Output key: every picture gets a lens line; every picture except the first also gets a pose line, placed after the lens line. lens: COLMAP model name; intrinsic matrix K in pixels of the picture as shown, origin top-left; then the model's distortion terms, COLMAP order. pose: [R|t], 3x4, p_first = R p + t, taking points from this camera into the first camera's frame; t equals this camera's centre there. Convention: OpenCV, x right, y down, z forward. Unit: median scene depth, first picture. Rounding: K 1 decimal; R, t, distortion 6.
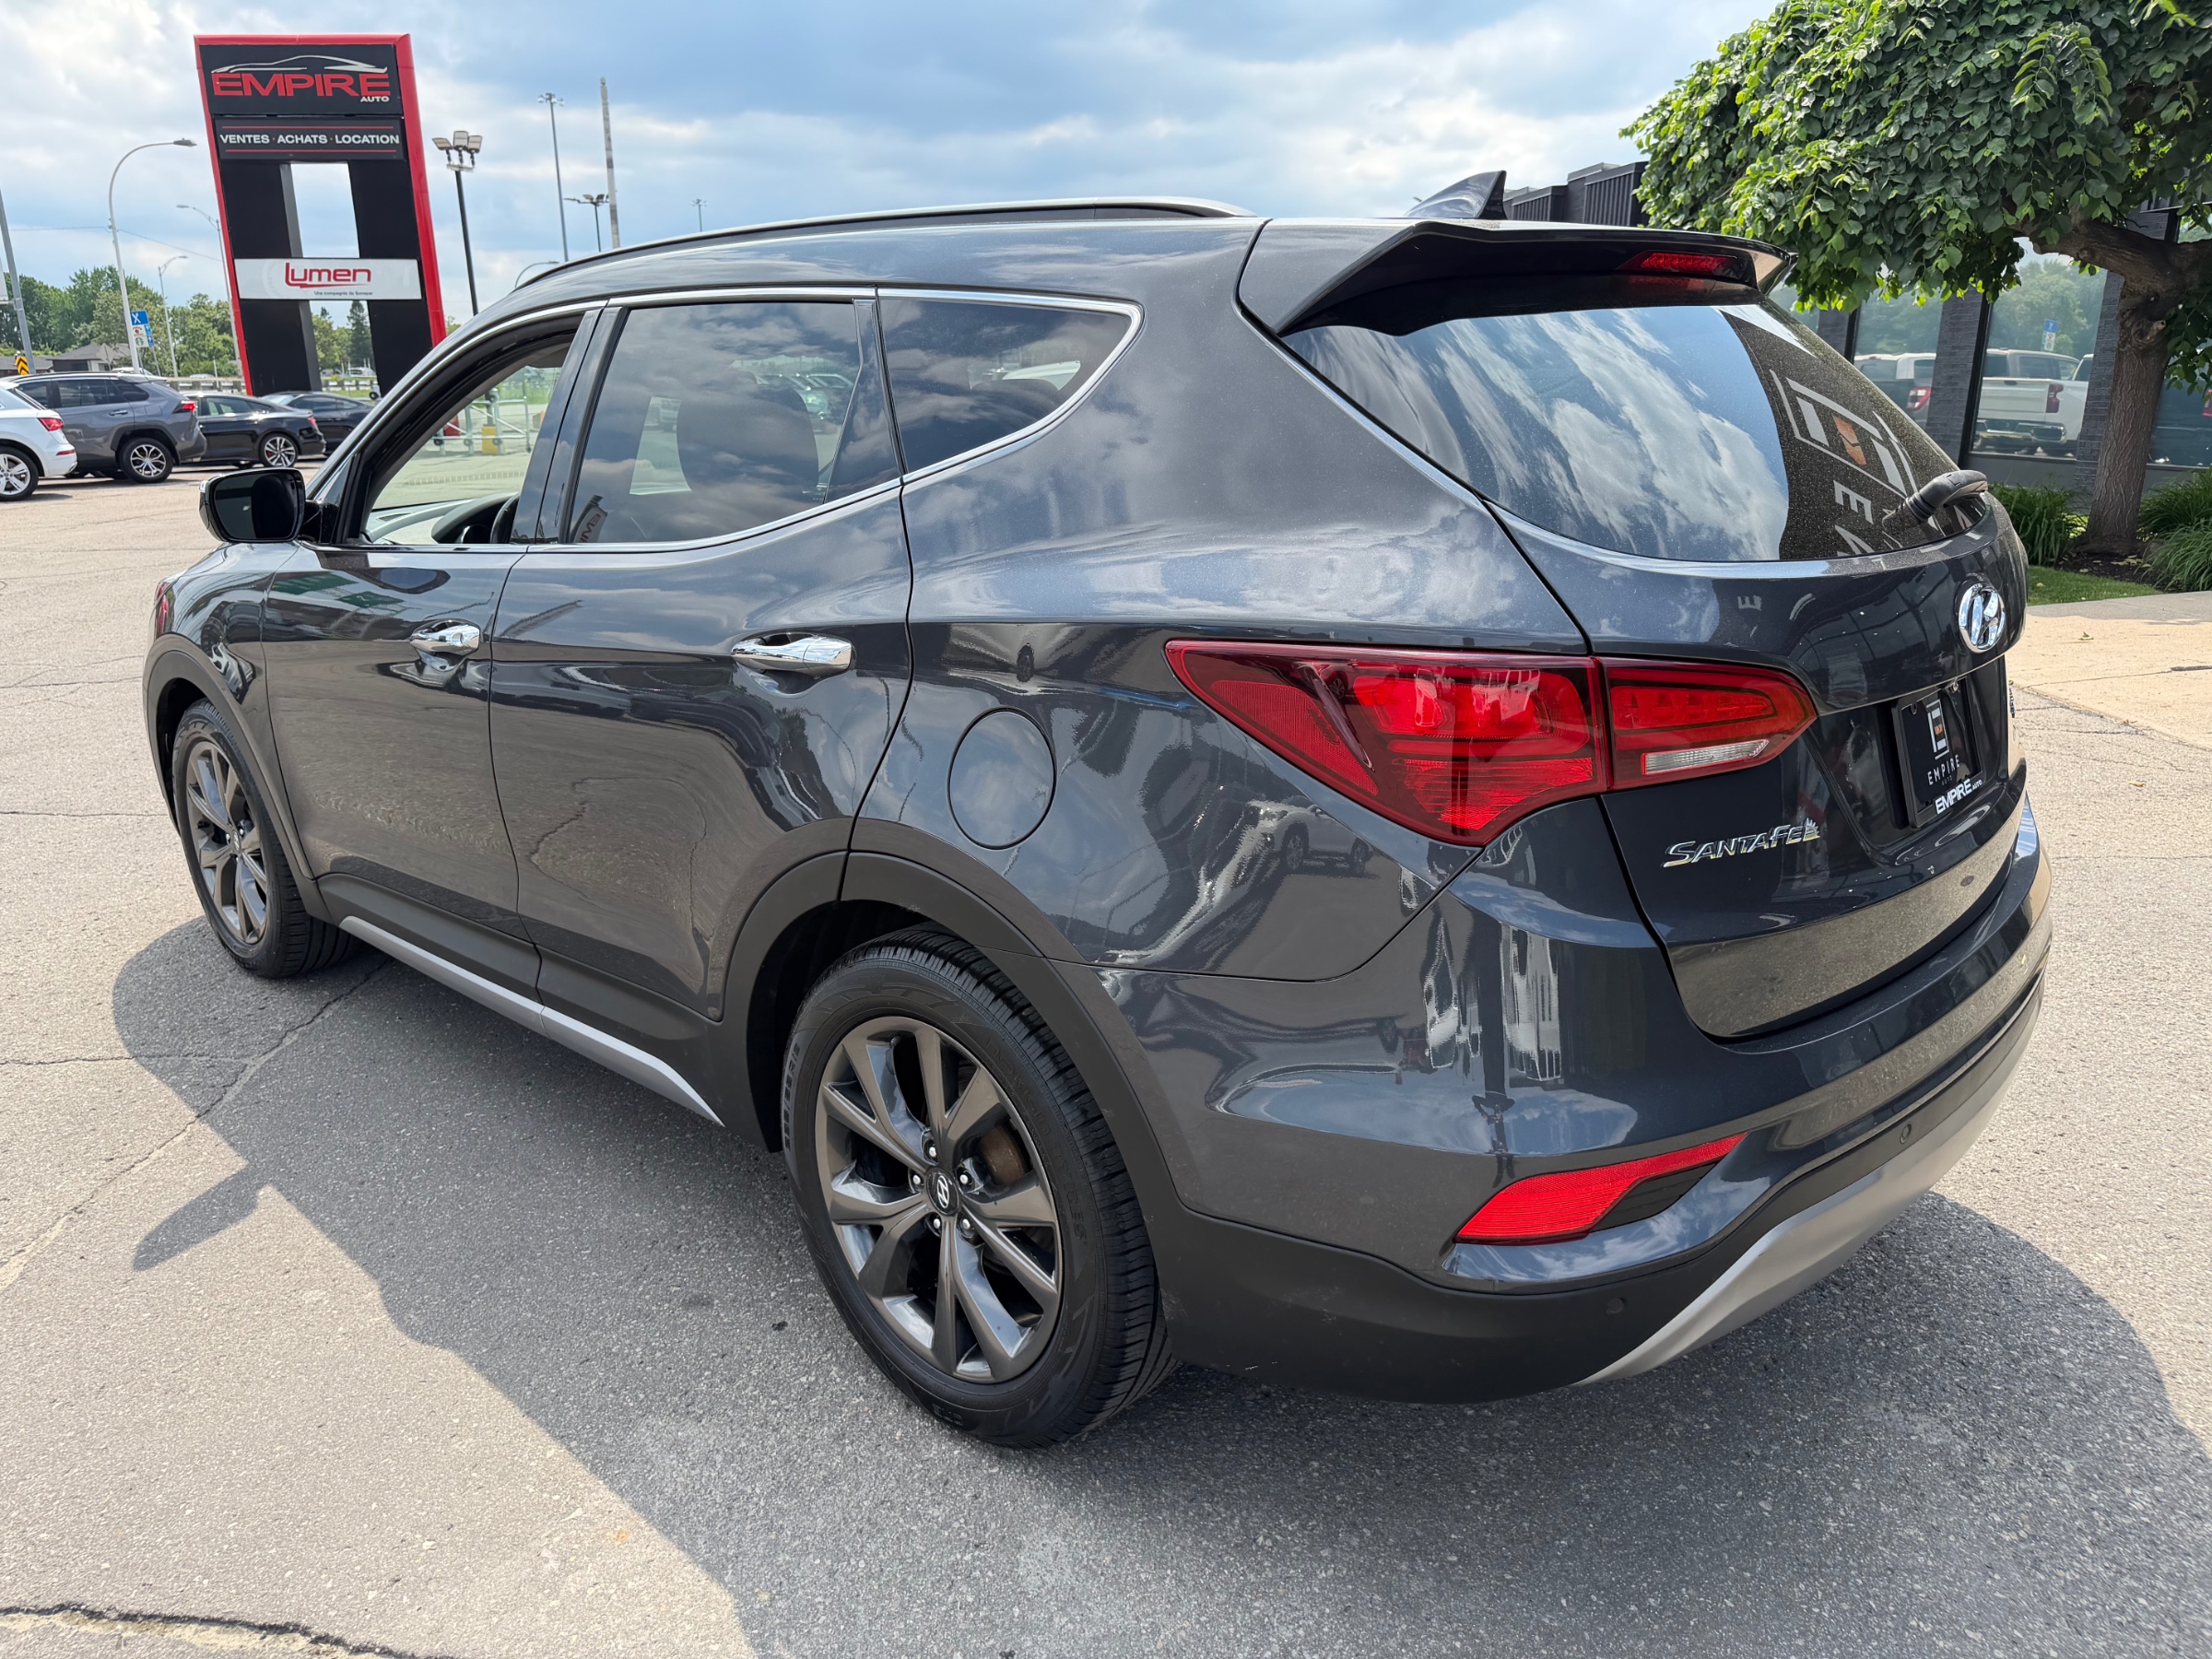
lens RADIAL K [[1498.7, 0, 1086.4], [0, 1498.7, 825.2], [0, 0, 1]] dist [0.002110, -0.014944]
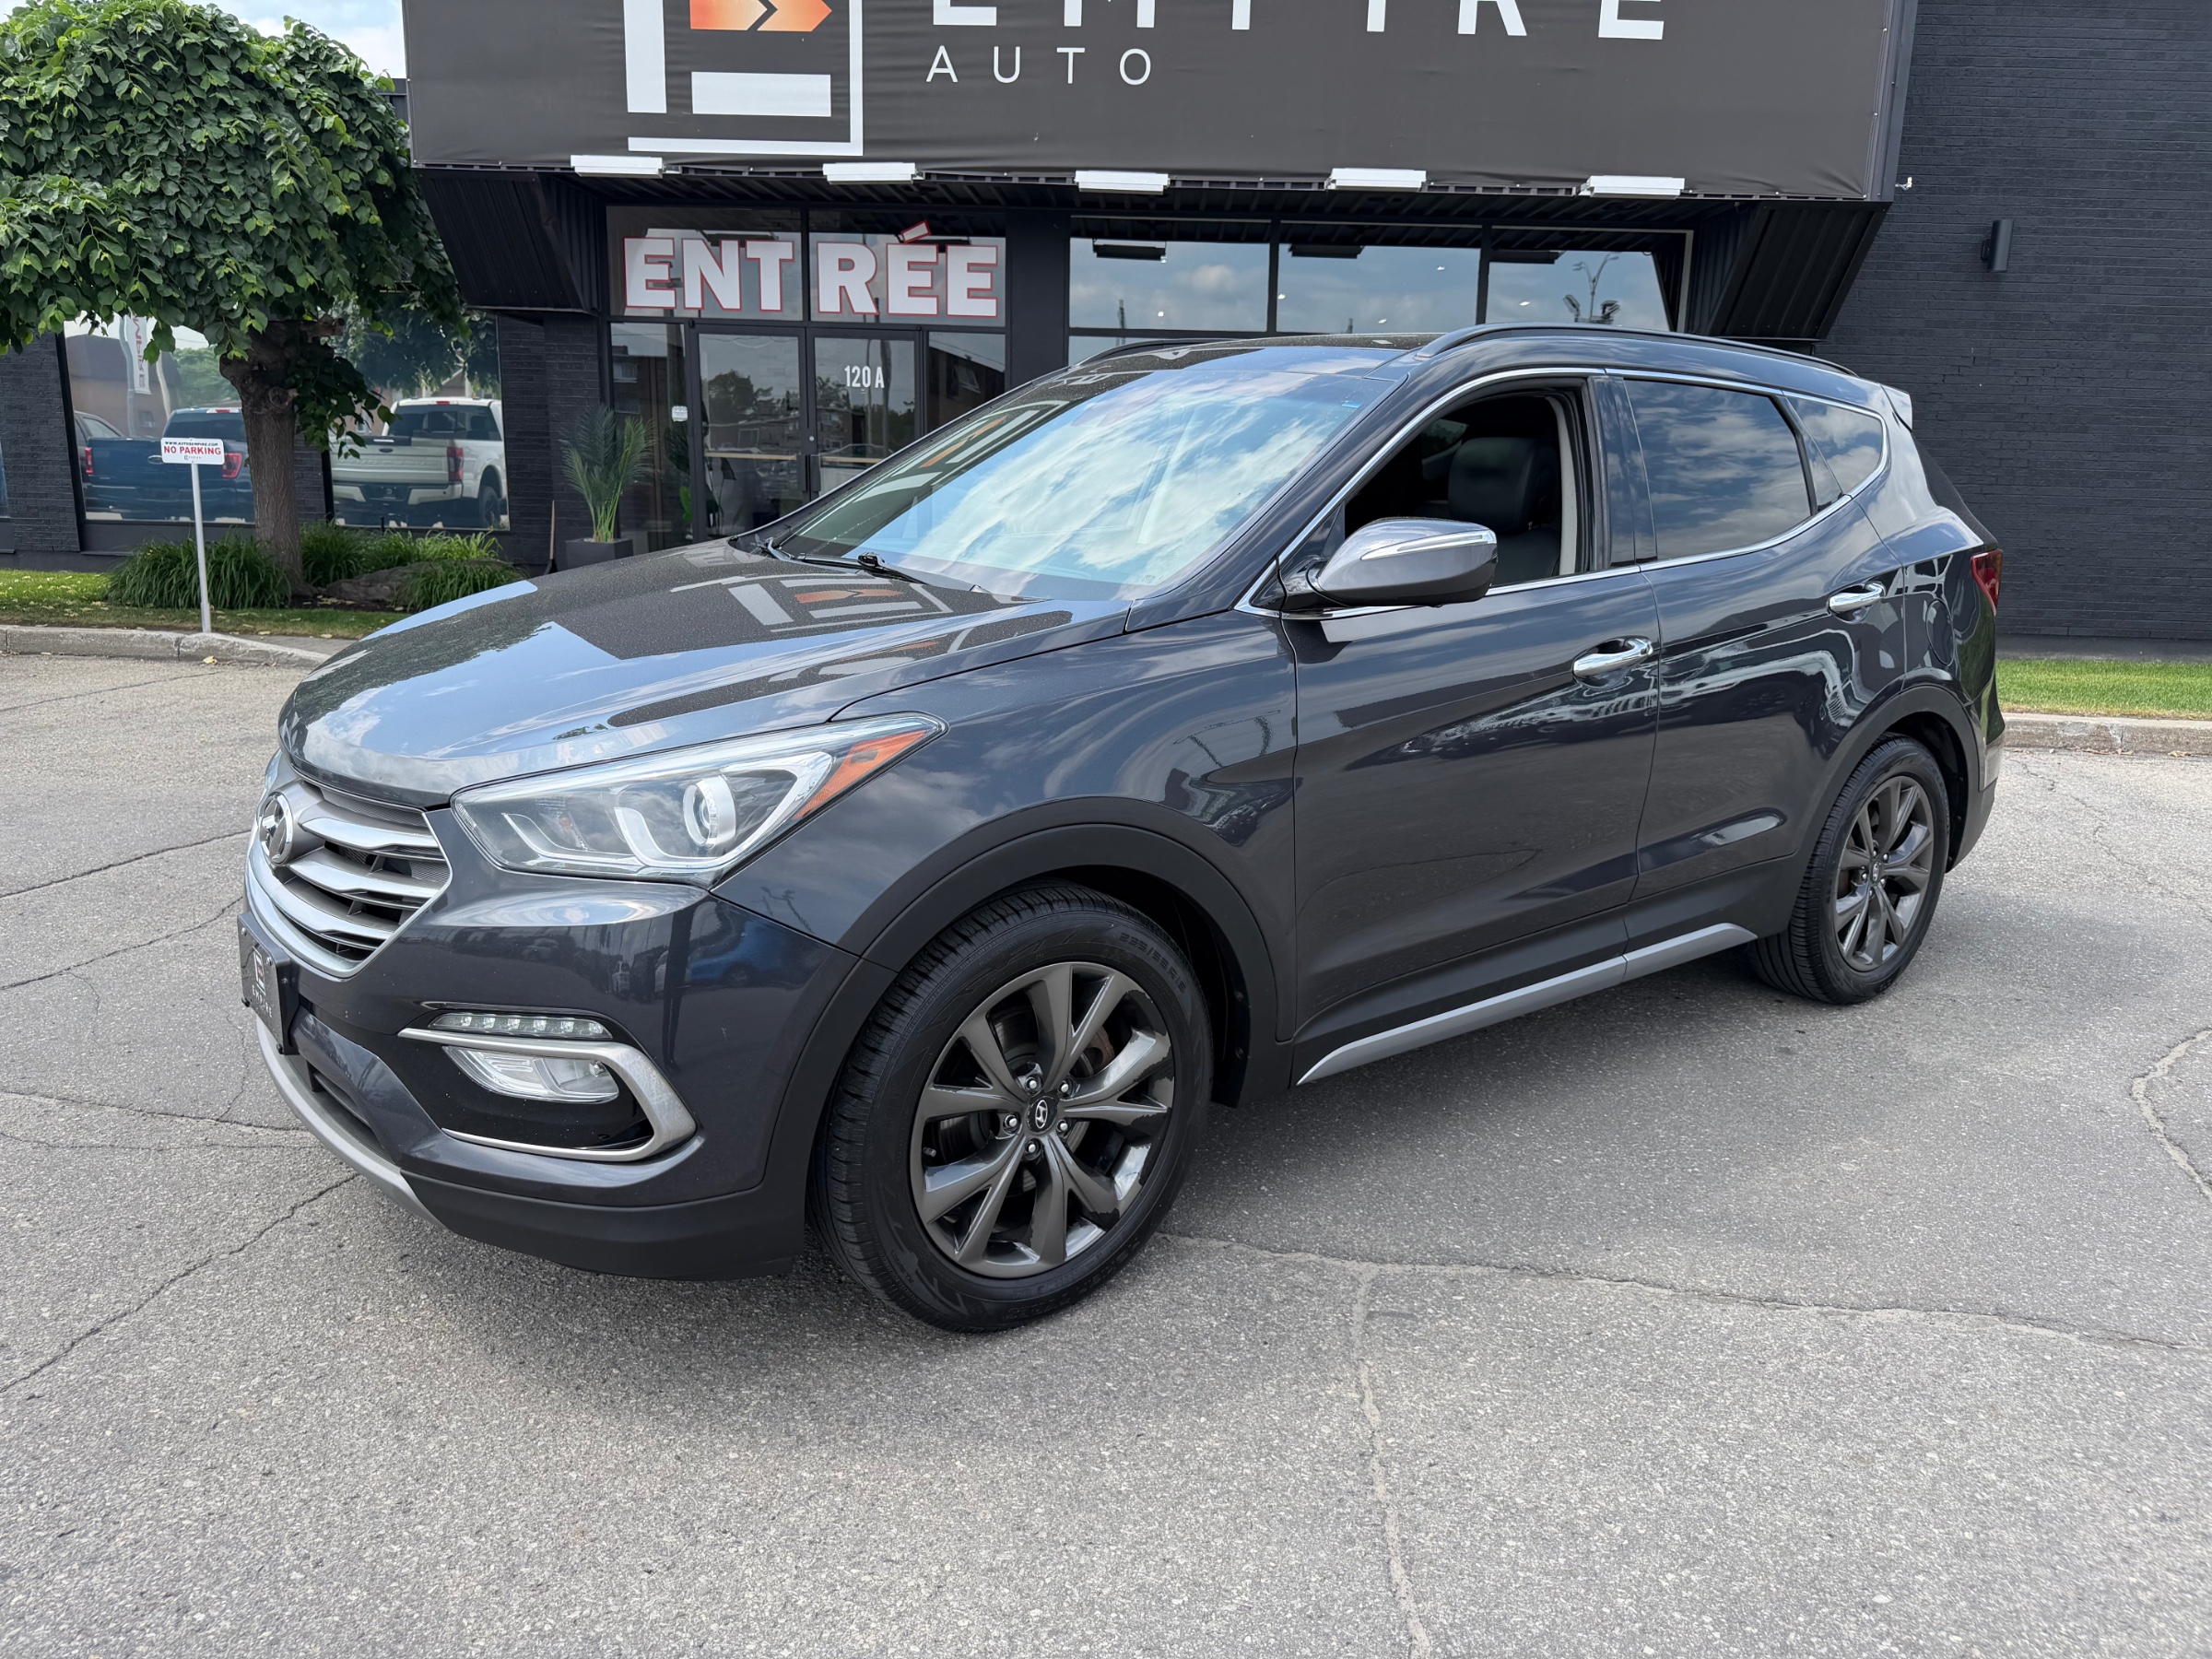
lens RADIAL K [[1493.3, 0, 1072.4], [0, 1493.3, 828.0], [0, 0, 1]] dist [0.023849, -0.030896]
pose [[0.194100, -0.212436, 0.957703, -0.384130], [0.248564, 0.955061, 0.161473, -0.066586], [-0.948968, 0.206709, 0.238182, 0.276607]]
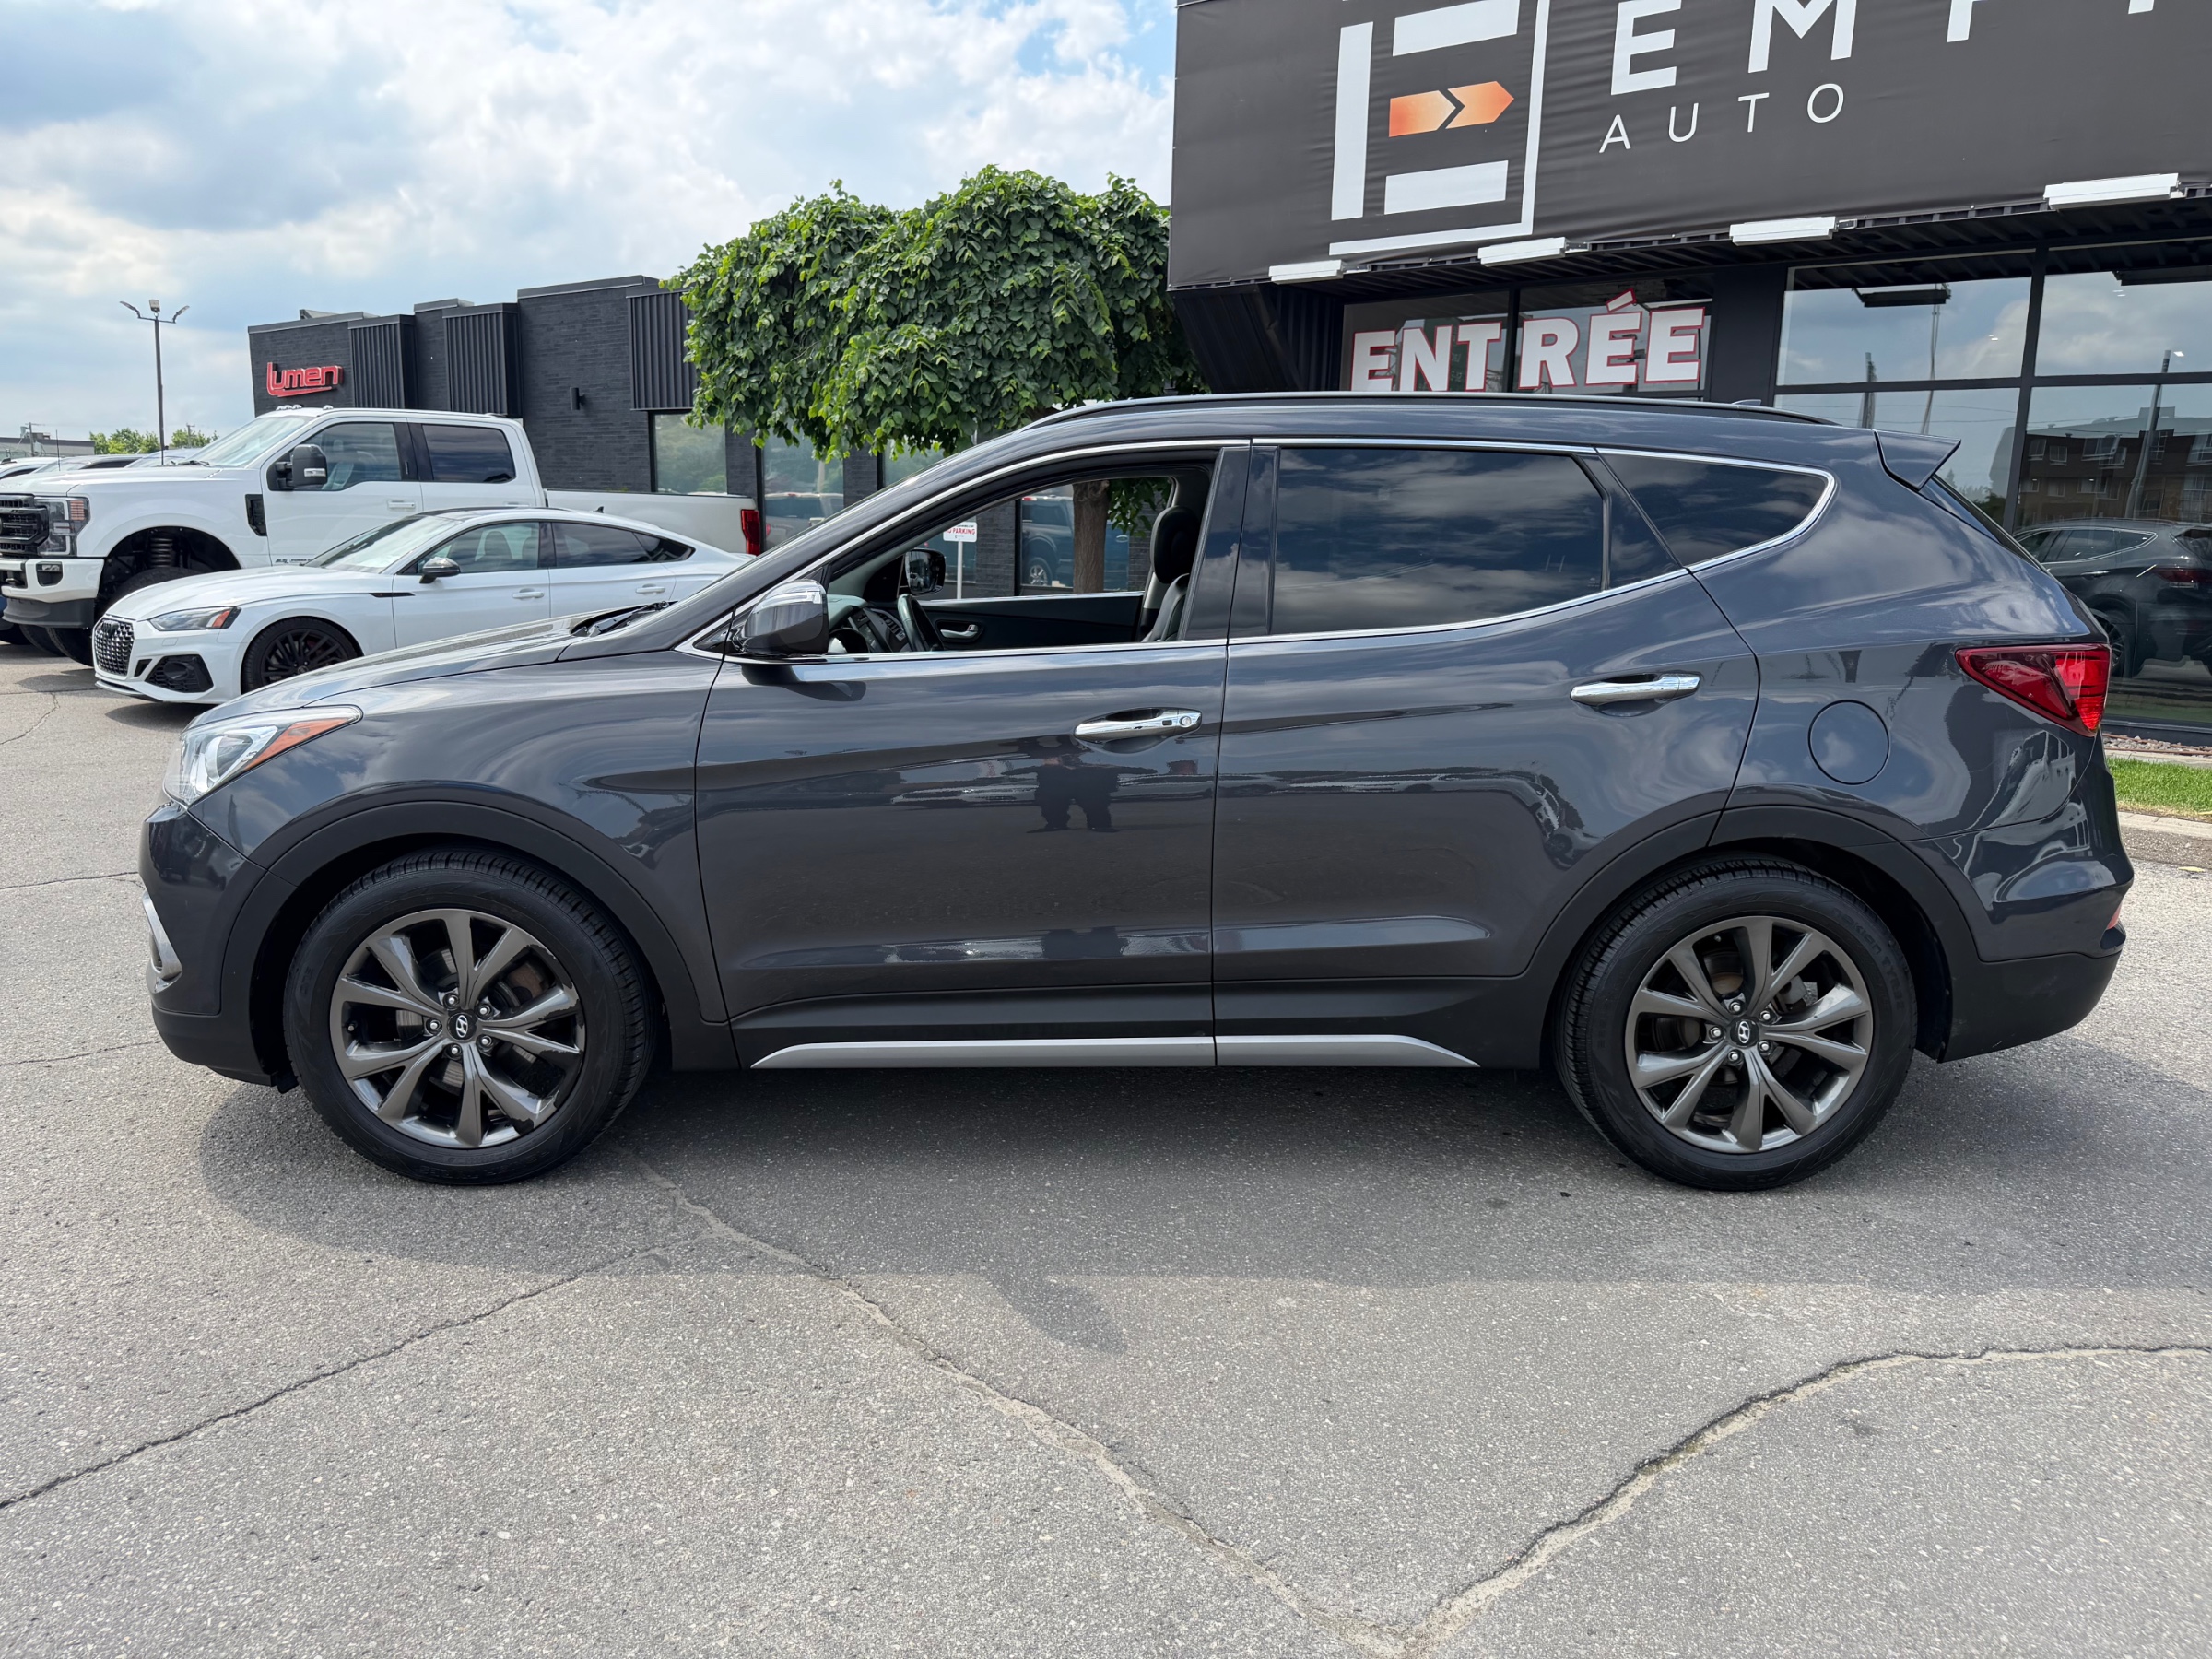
lens RADIAL K [[1498.7, 0, 1086.4], [0, 1498.7, 825.2], [0, 0, 1]] dist [0.002110, -0.014944]
pose [[0.728874, -0.111722, 0.675471, -0.292508], [0.167541, 0.985705, -0.017753, -0.008200], [-0.663832, 0.126109, 0.737173, 0.053515]]
